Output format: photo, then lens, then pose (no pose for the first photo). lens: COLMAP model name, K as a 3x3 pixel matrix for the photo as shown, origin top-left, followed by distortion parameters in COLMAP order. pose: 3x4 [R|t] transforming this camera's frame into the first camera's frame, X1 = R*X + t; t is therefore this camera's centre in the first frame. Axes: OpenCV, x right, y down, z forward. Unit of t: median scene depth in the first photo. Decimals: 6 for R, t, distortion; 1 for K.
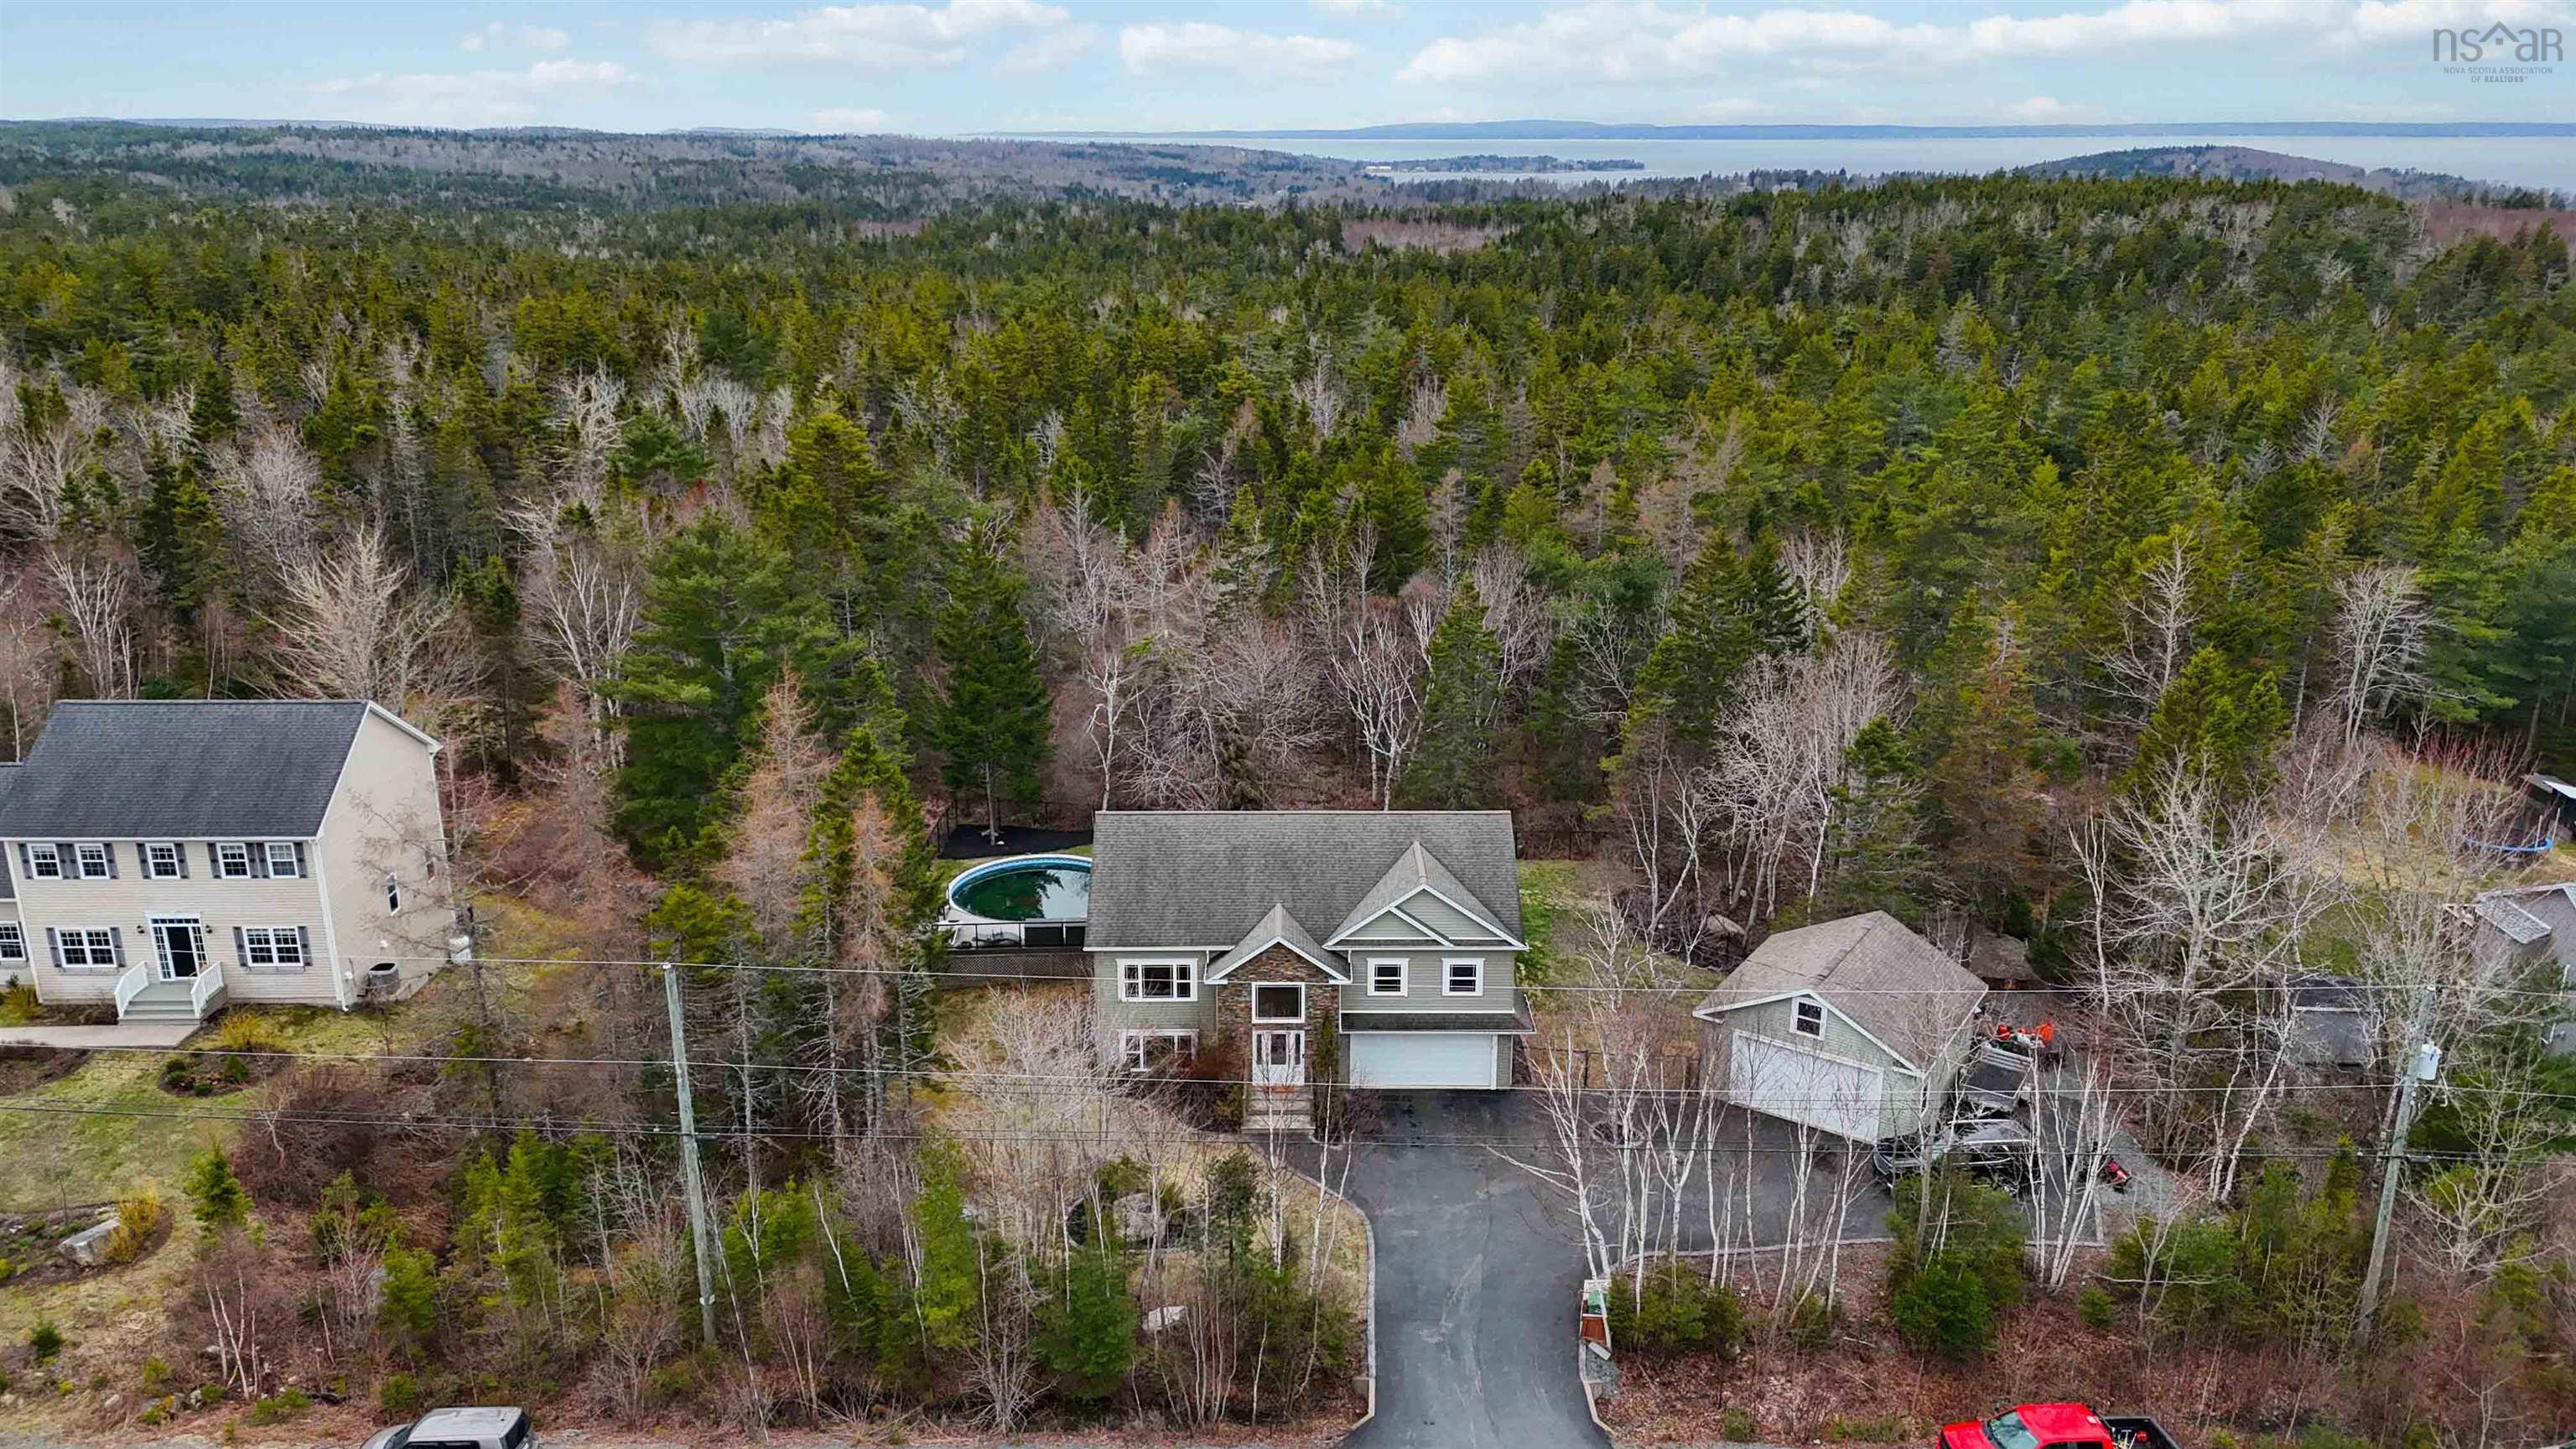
lens RADIAL K [[1883.5, 0, 1290.4], [0, 1883.5, 722.7], [0, 0, 1]] dist [0.106801, -0.115081]
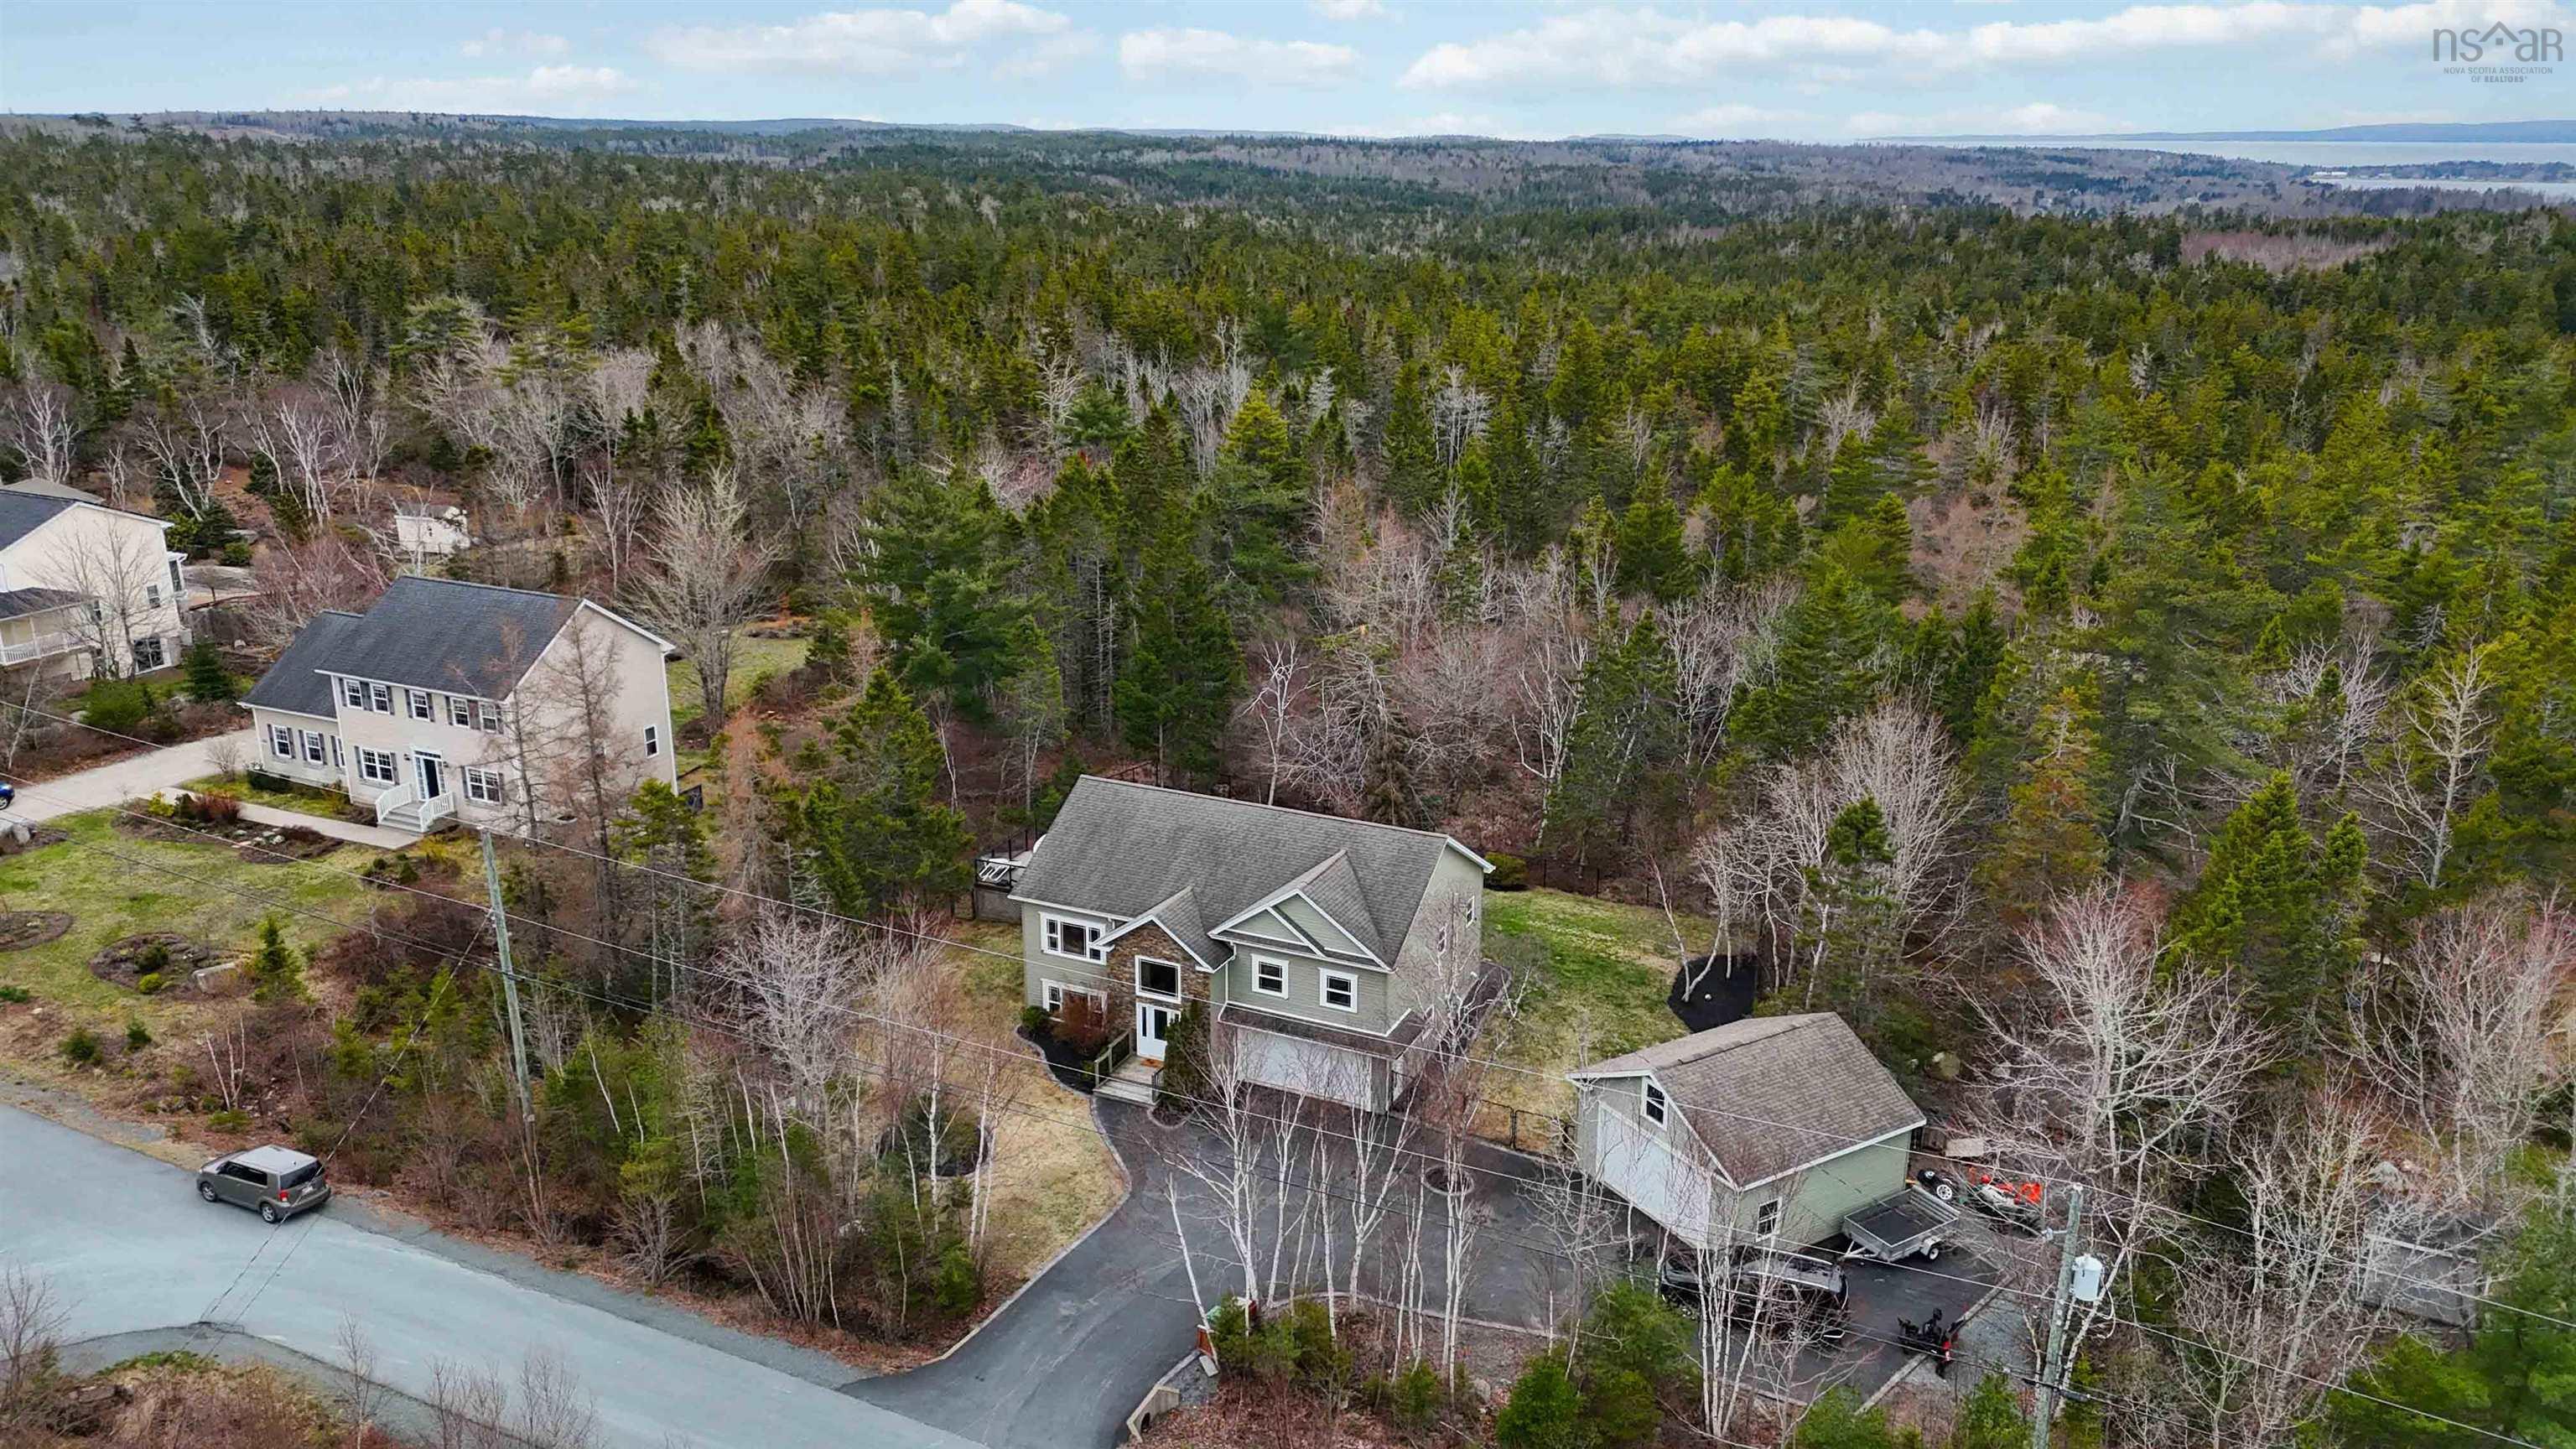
lens RADIAL K [[1882.7, 0, 1289.0], [0, 1882.7, 713.5], [0, 0, 1]] dist [0.087472, -0.079753]
pose [[0.904303, 0.130497, -0.406455, 0.440417], [-0.133105, 0.990858, 0.021985, -0.026838], [0.405609, 0.034220, 0.913406, 0.079299]]
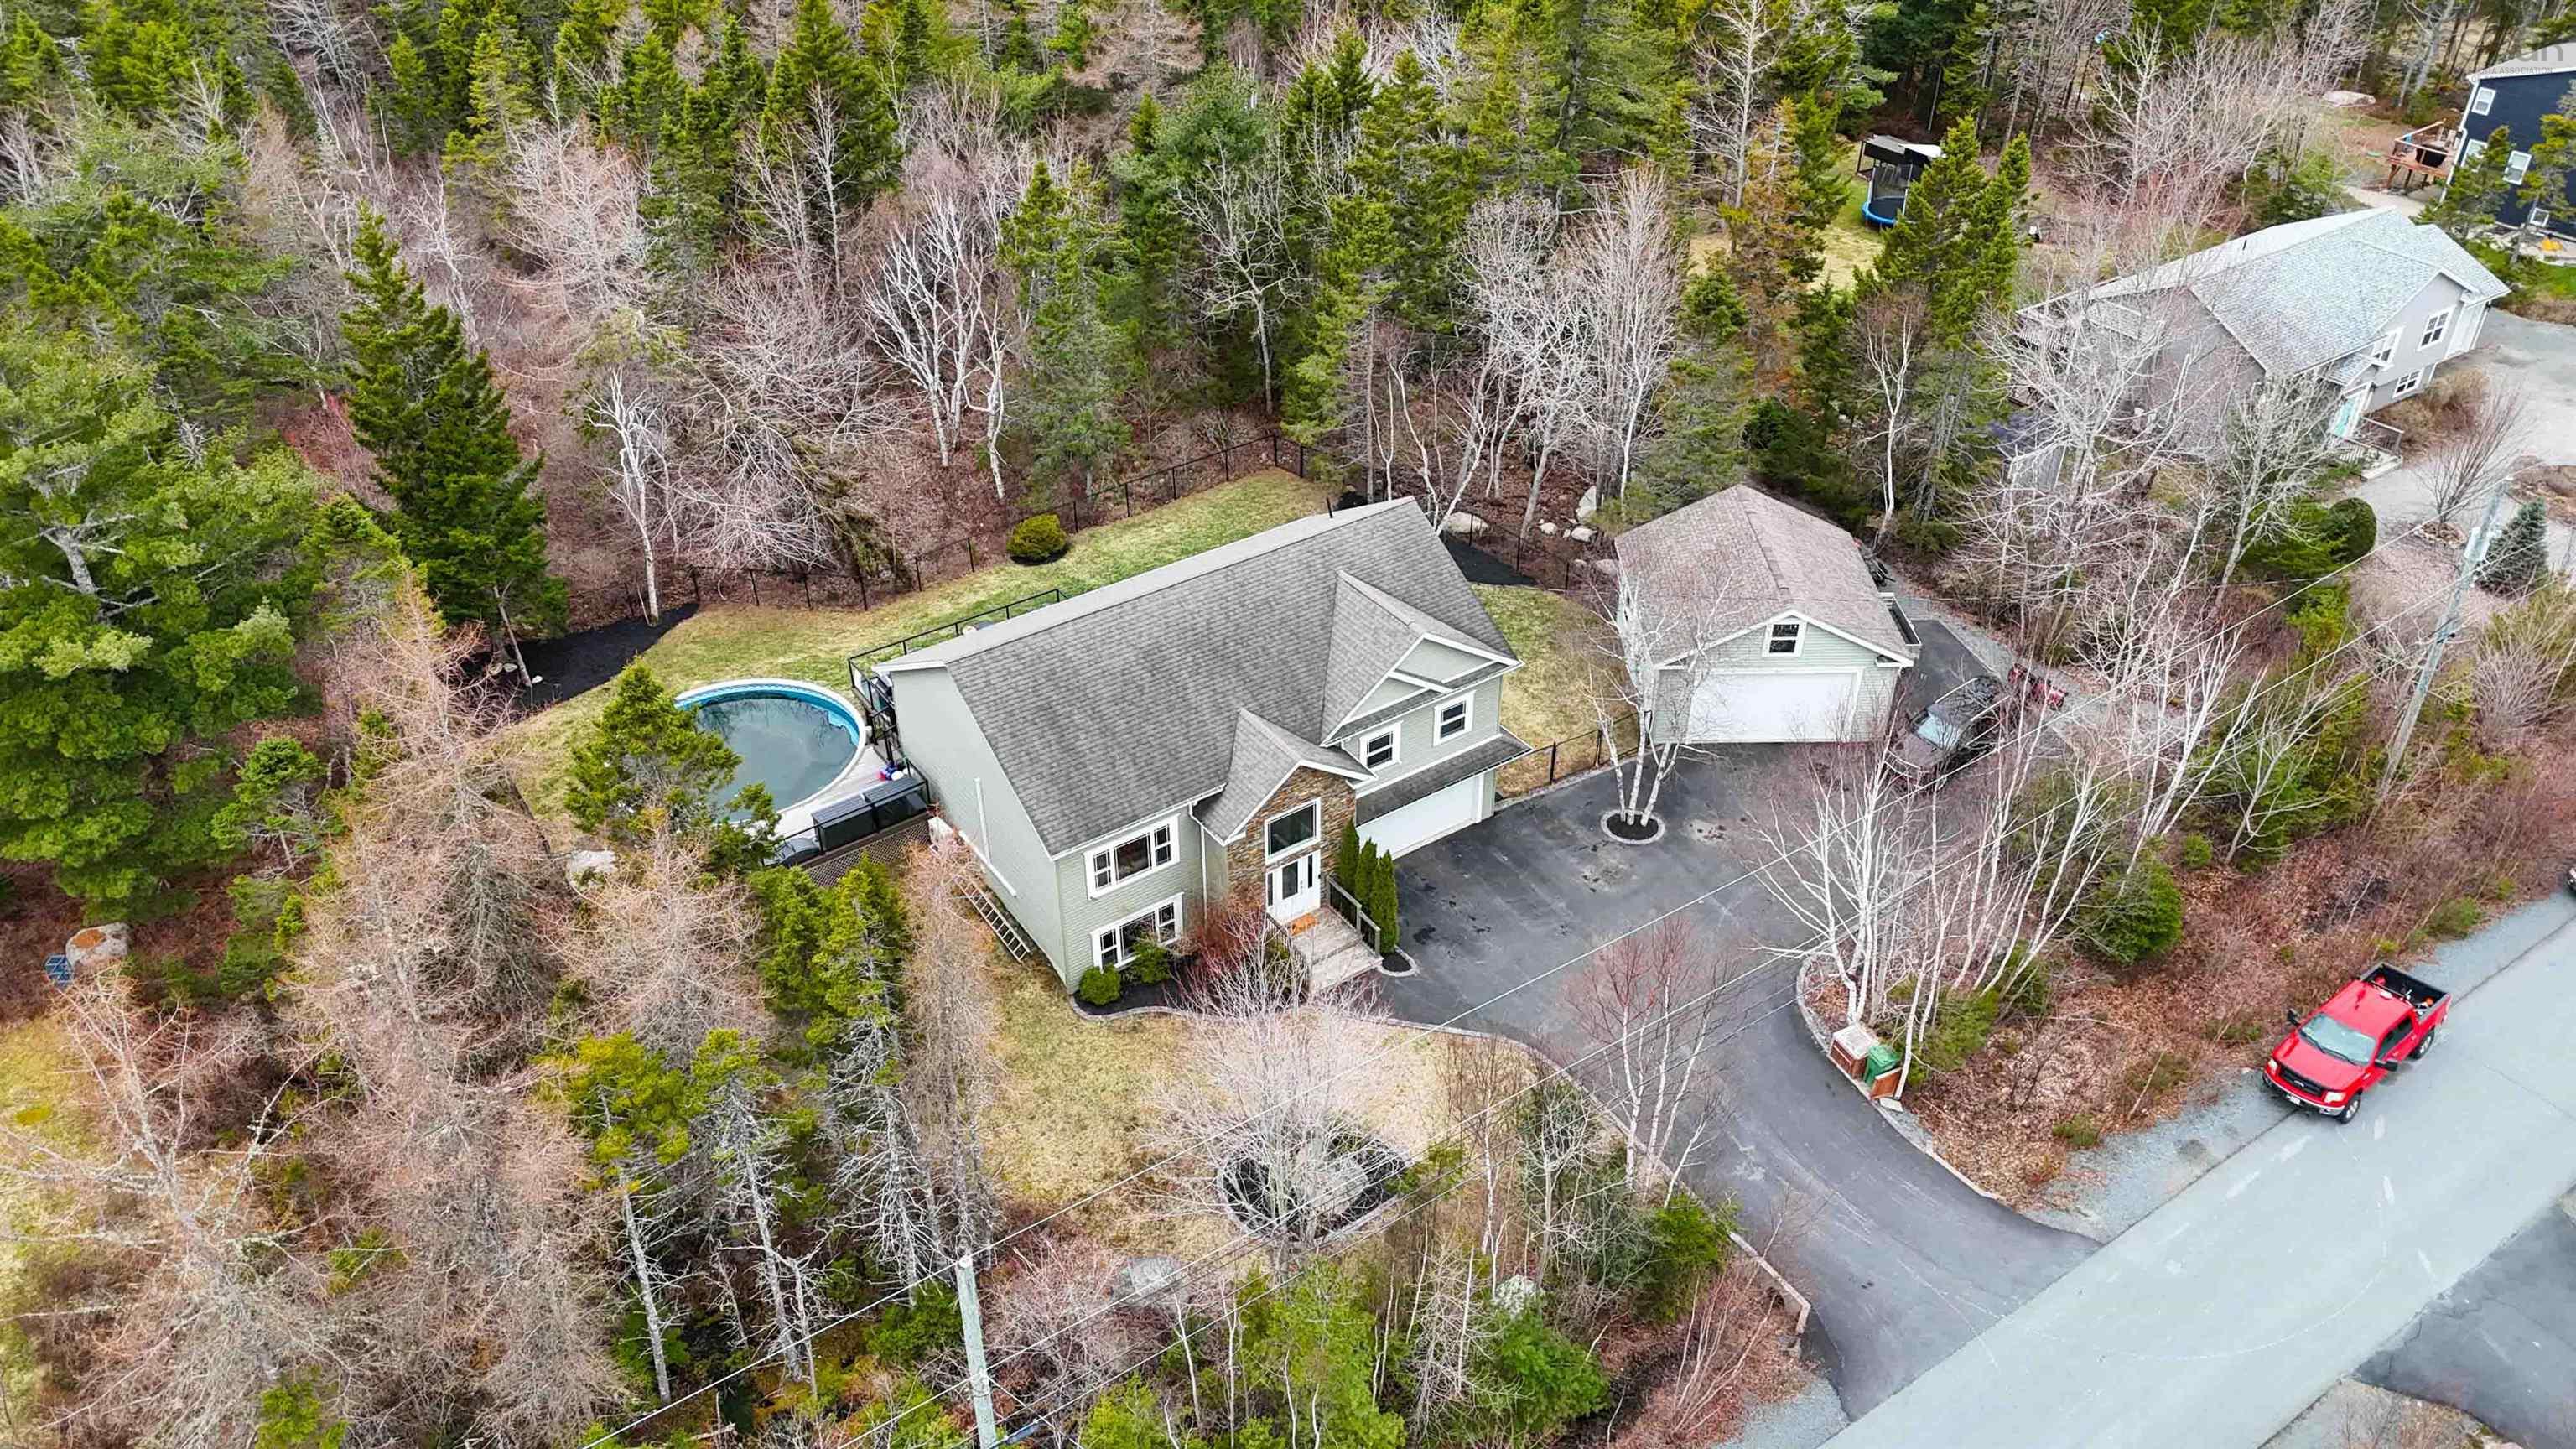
lens RADIAL K [[1915.1, 0, 1314.0], [0, 1915.1, 729.9], [0, 0, 1]] dist [0.146613, -0.181903]
pose [[0.824700, -0.332381, 0.457595, -0.334942], [0.176805, 0.920048, 0.349644, -0.159825], [-0.537224, -0.207446, 0.817530, 0.340489]]
